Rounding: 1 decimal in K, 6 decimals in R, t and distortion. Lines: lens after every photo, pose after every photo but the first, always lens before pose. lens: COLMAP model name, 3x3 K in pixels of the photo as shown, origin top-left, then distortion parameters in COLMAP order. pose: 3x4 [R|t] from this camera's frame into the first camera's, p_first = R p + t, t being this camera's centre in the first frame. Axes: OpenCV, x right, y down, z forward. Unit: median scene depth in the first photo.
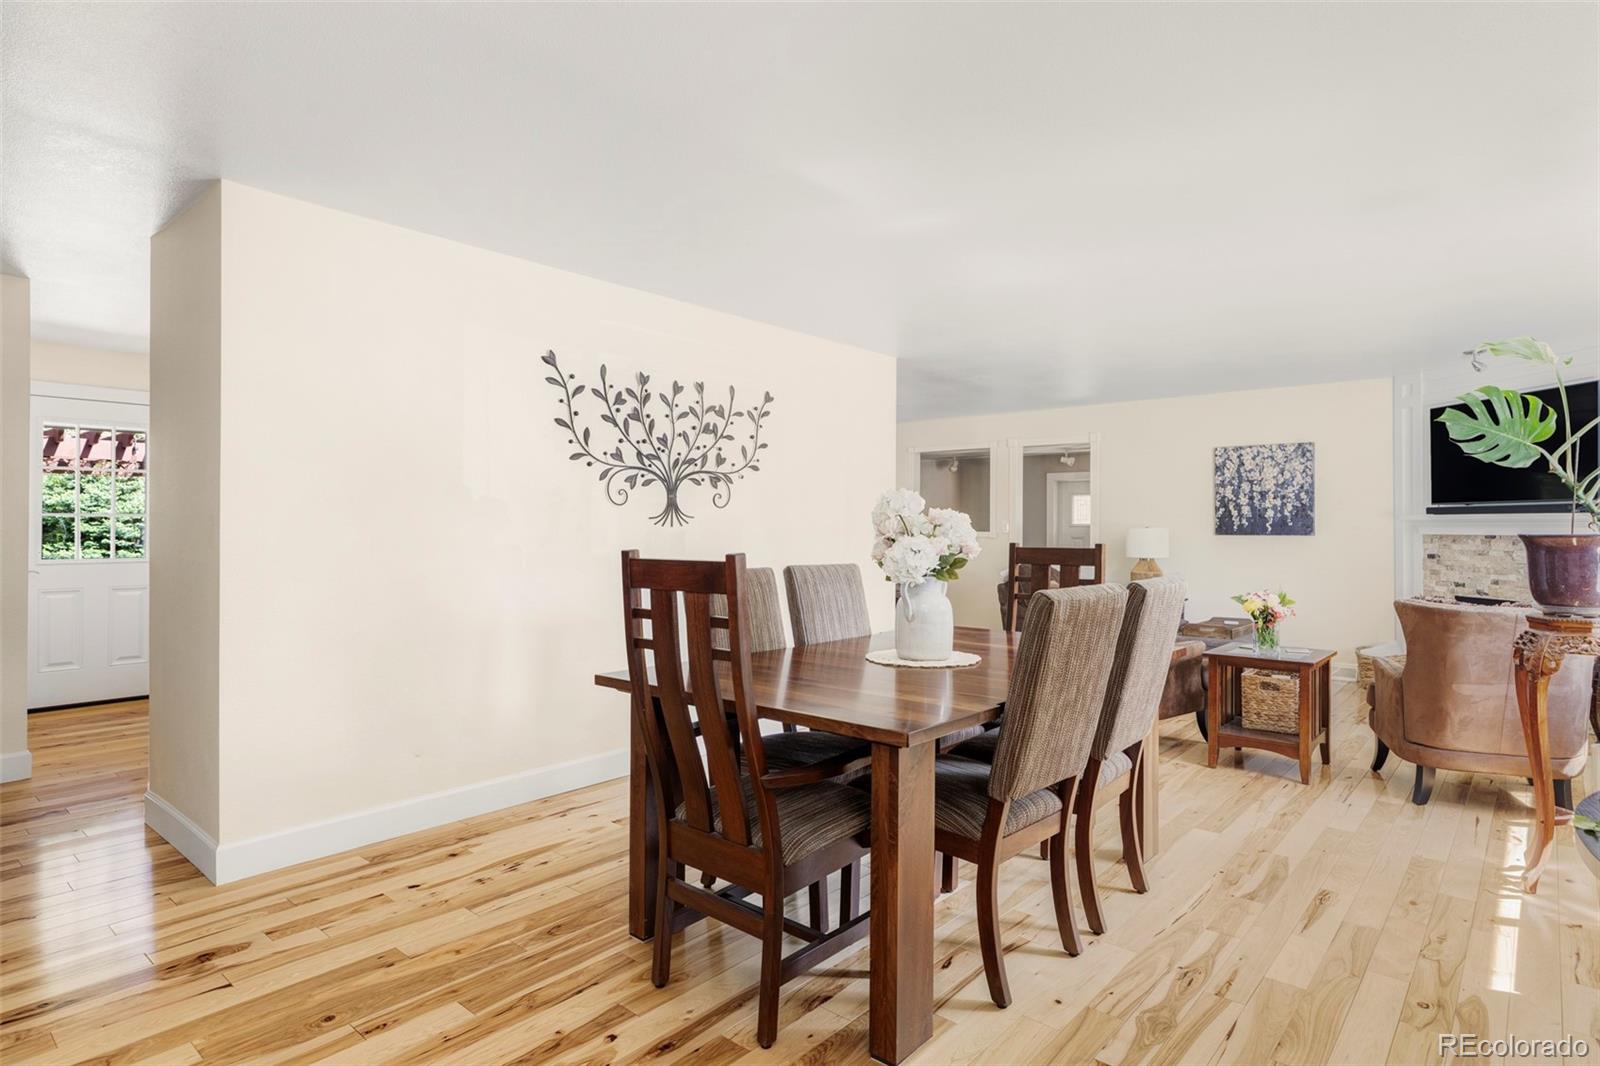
lens RADIAL K [[867.6, 0, 810.8], [0, 867.6, 531.5], [0, 0, 1]] dist [0.001976, 0.000741]
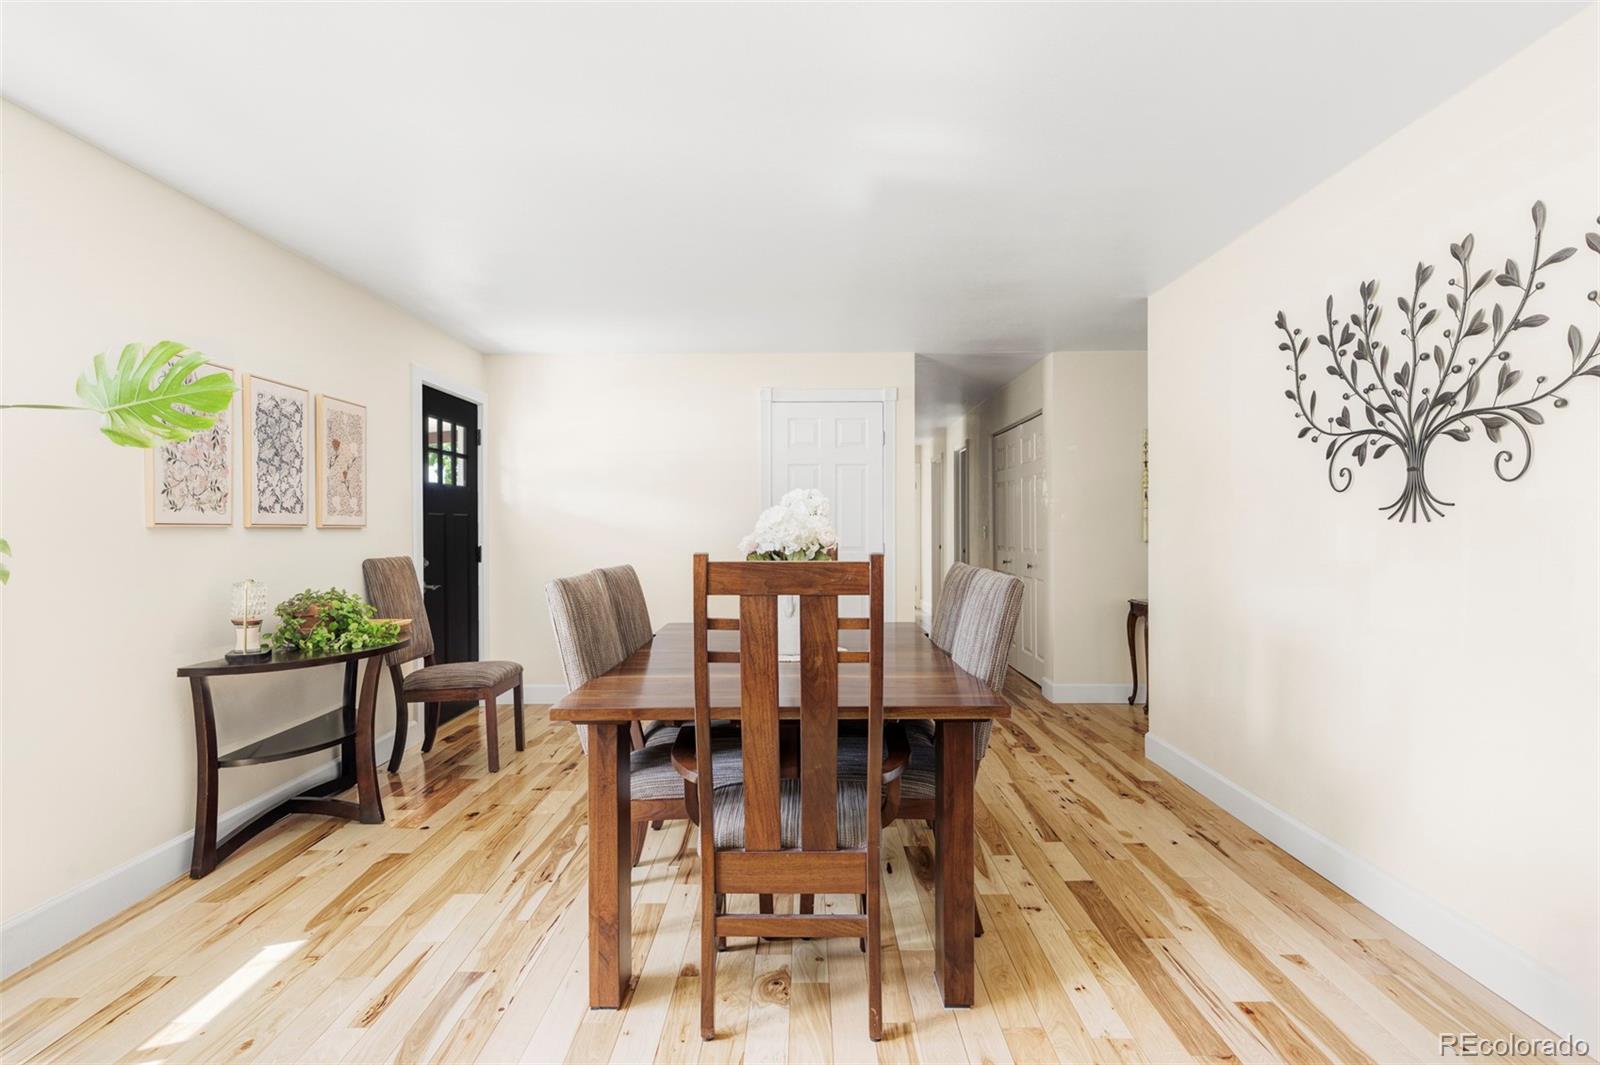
lens RADIAL K [[867.6, 0, 808.9], [0, 867.6, 529.1], [0, 0, 1]] dist [0.001976, 0.000741]
pose [[-0.758465, 0.002218, -0.651710, 0.530901], [-0.001439, 0.999986, 0.005078, -0.003653], [0.651712, 0.004789, -0.758451, 1.213976]]
